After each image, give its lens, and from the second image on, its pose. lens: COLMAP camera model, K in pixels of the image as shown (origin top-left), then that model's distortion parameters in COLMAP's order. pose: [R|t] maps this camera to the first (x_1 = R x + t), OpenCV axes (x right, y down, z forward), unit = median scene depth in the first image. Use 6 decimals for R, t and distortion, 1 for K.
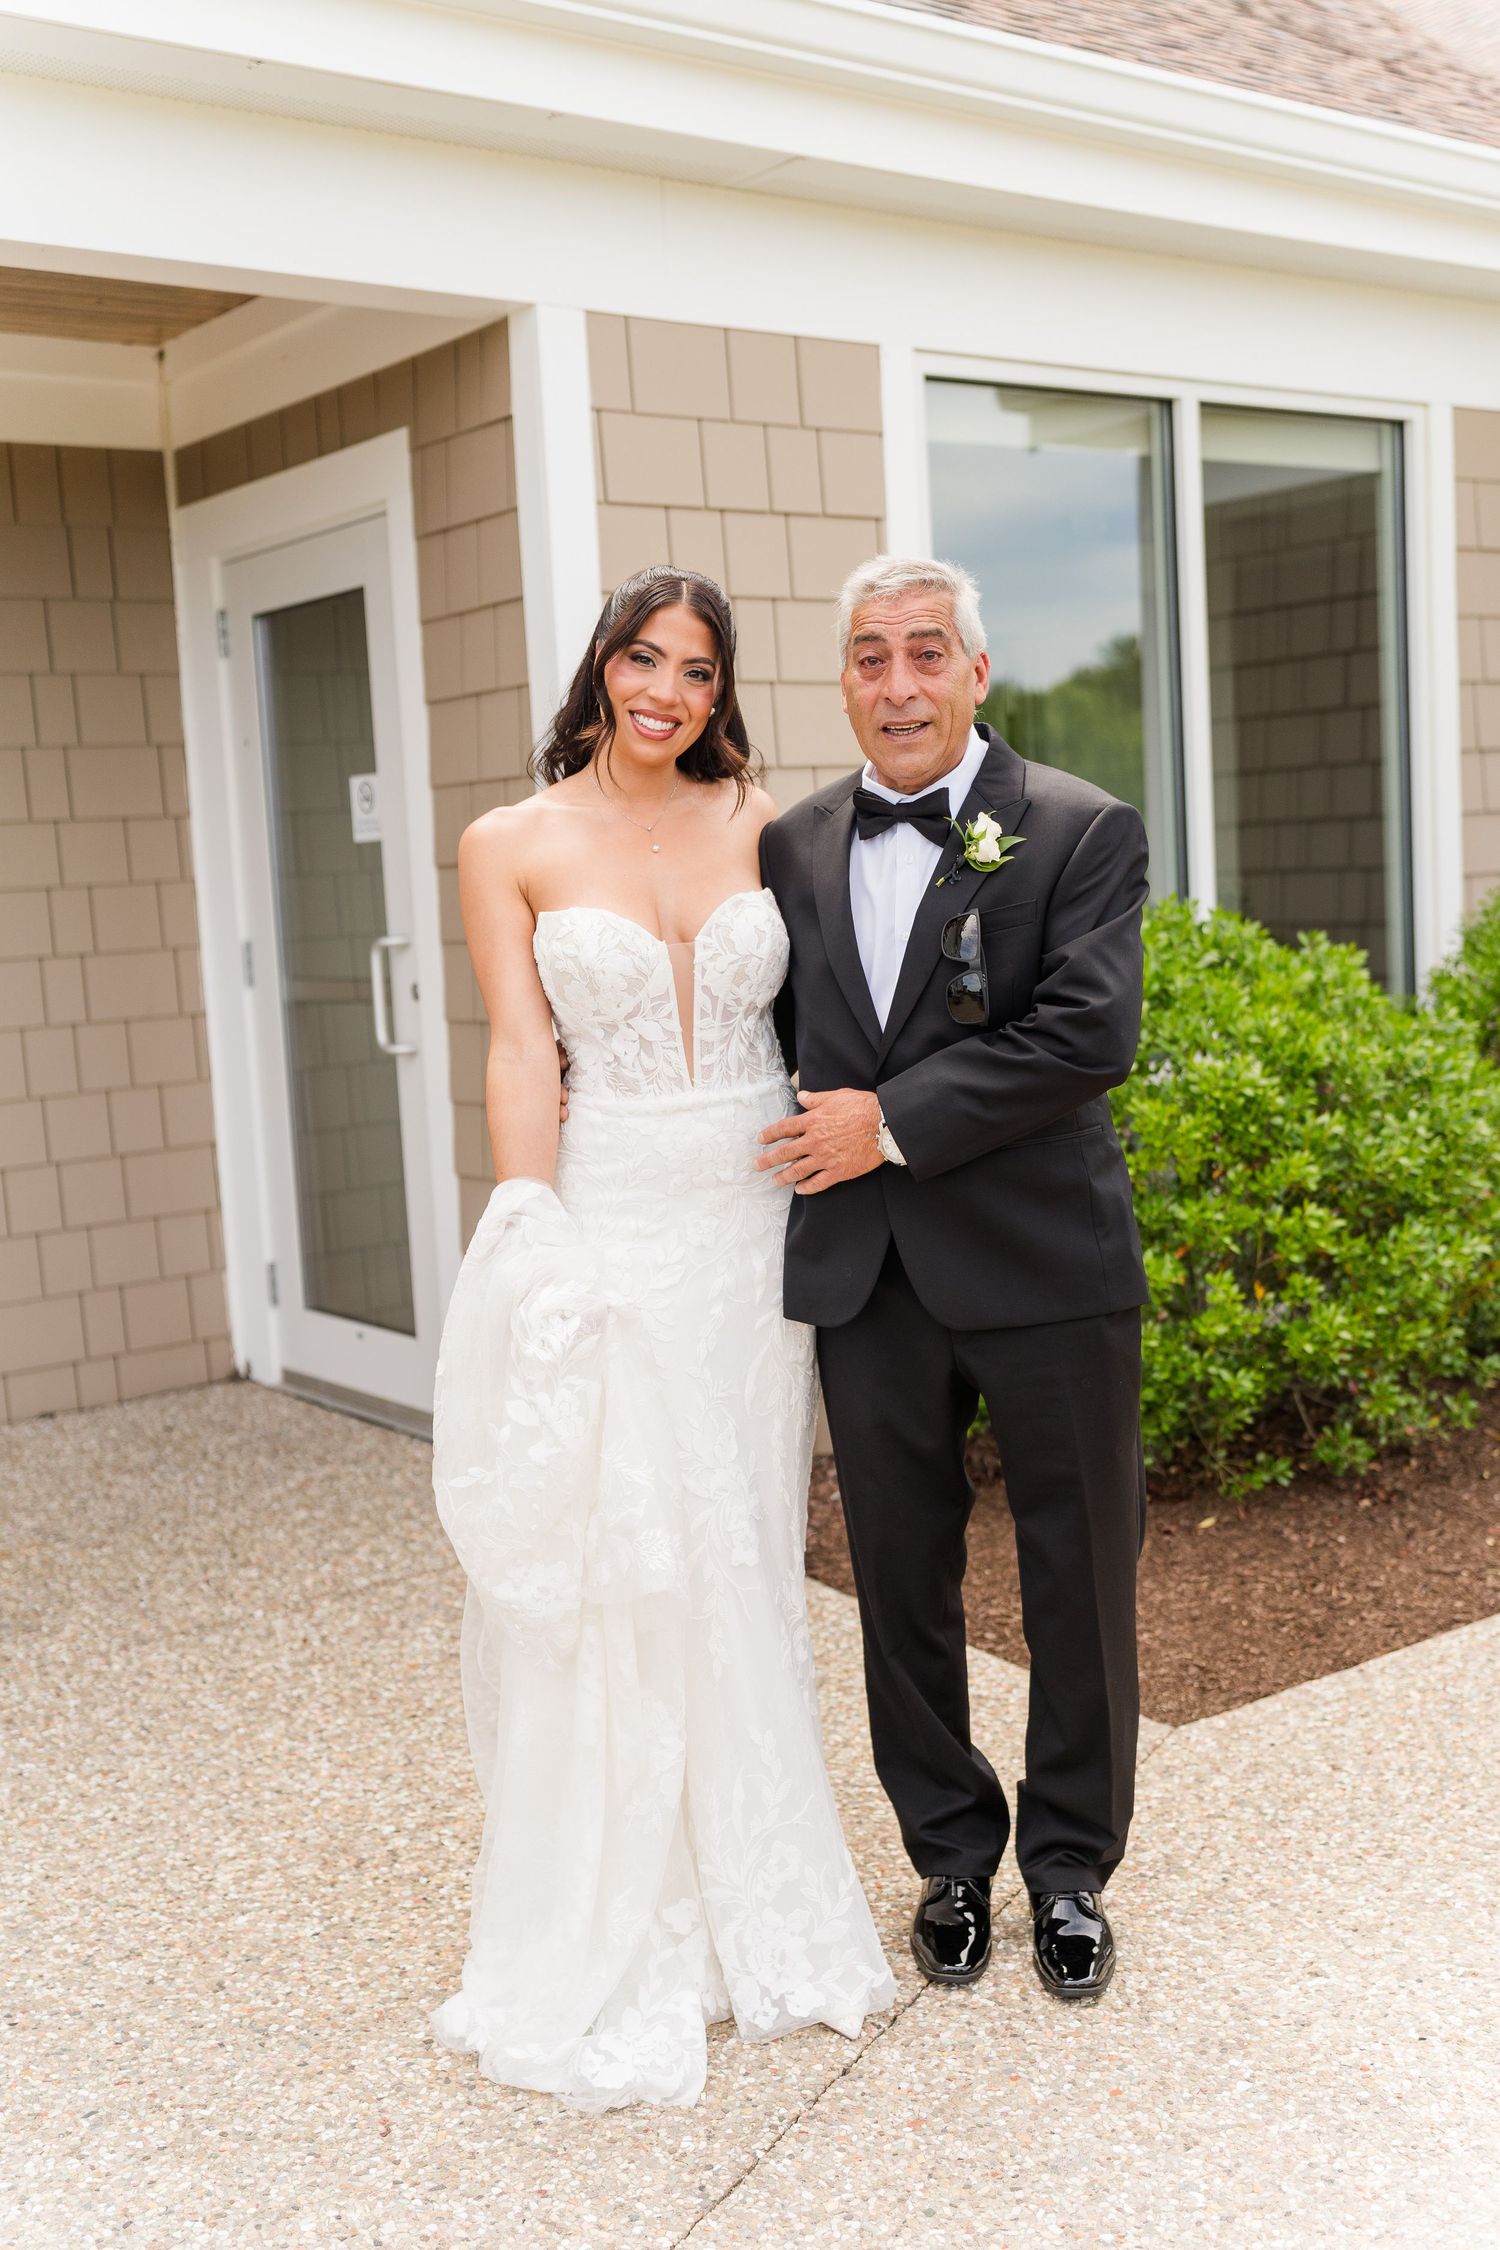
lens RADIAL K [[2451.9, 0, 733.0], [0, 2451.9, 1113.0], [0, 0, 1]] dist [0.015594, 0.000000]
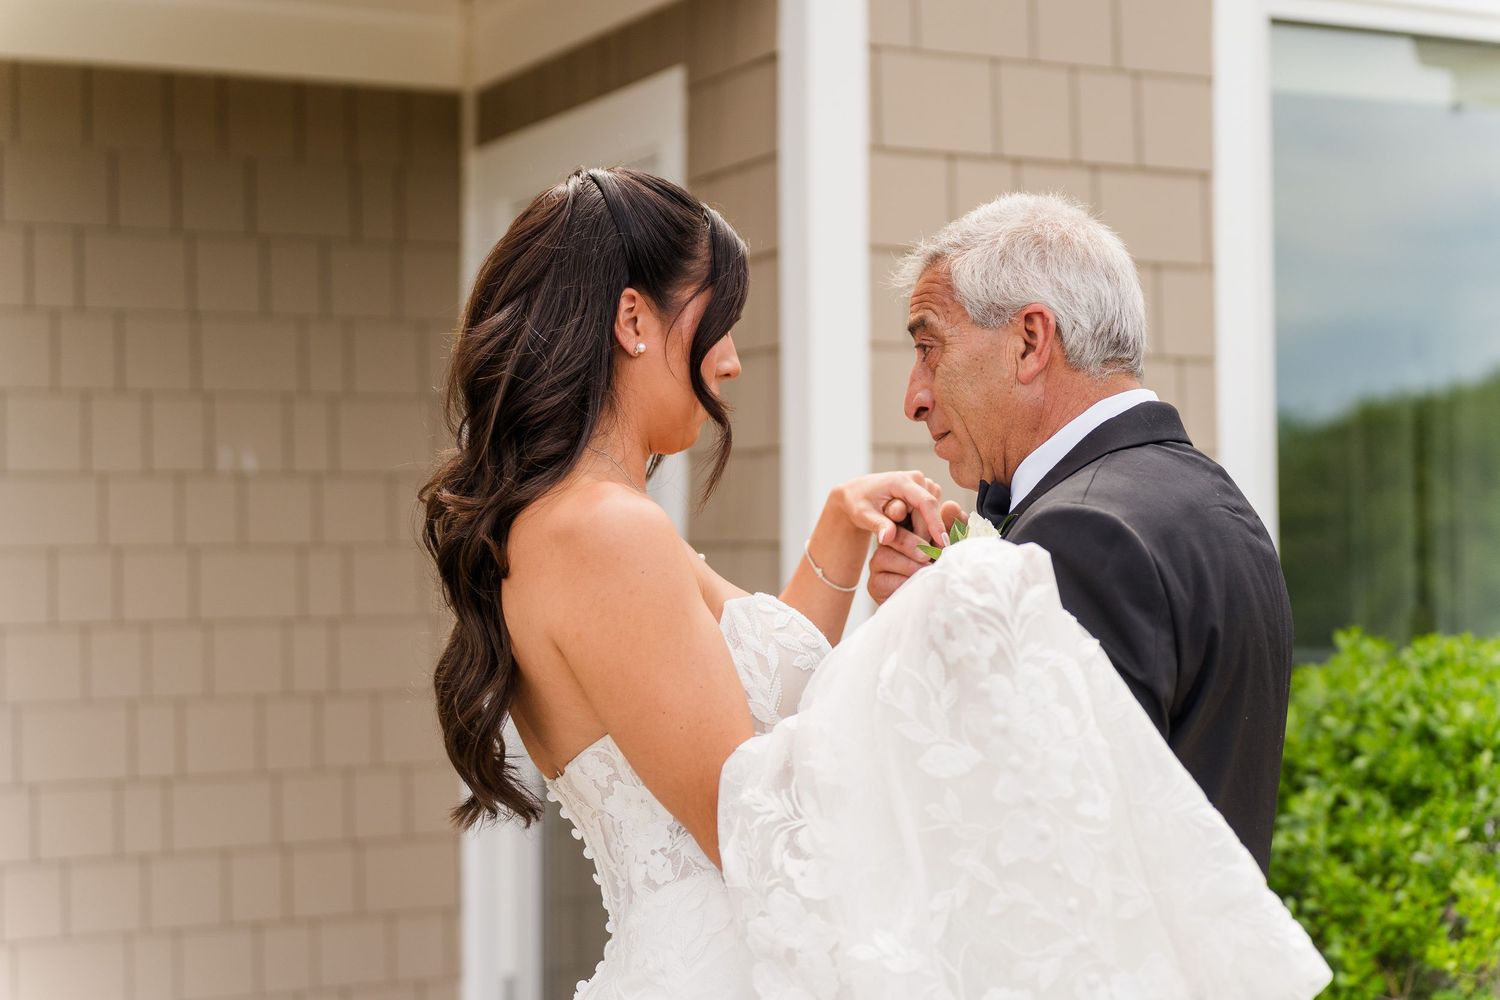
lens RADIAL K [[2544.2, 0, 762.1], [0, 2544.2, 475.0], [0, 0, 1]] dist [0.096748, 0.000000]
pose [[0.981533, 0.044395, -0.186069, 0.084110], [-0.067675, 0.990380, -0.120696, -0.016985], [0.178921, 0.131059, 0.975095, 0.106347]]
